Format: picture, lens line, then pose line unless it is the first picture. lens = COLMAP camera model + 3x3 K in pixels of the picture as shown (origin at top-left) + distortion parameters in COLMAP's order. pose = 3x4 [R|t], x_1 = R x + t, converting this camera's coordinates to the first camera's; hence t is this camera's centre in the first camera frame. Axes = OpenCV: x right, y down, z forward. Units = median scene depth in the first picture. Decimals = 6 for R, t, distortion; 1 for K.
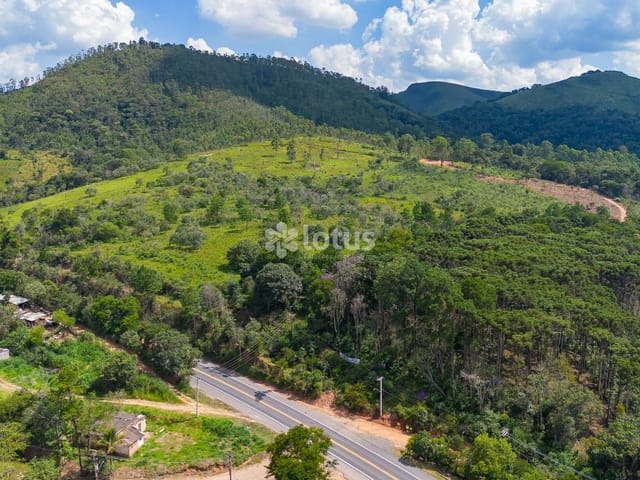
lens RADIAL K [[624.3, 0, 320.0], [0, 624.3, 240.0], [0, 0, 1]] dist [0.072574, -0.090413]
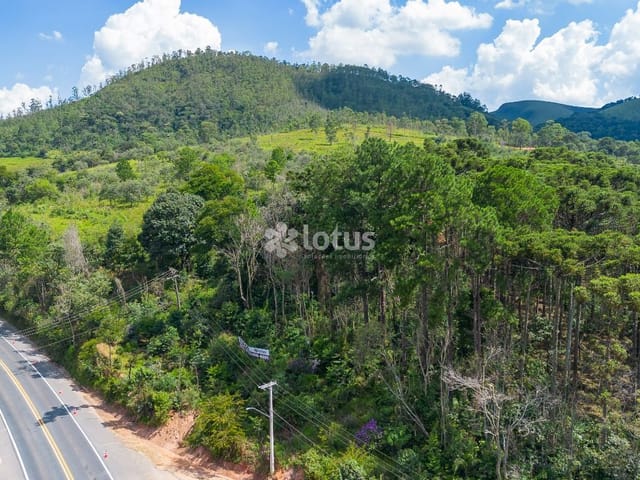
lens RADIAL K [[624.3, 0, 320.0], [0, 624.3, 240.0], [0, 0, 1]] dist [0.072574, -0.090413]
pose [[0.989364, 0.012640, -0.144913, 0.040004], [-0.020442, 0.998413, -0.052474, 0.030182], [0.144020, 0.054878, 0.988052, 0.120825]]
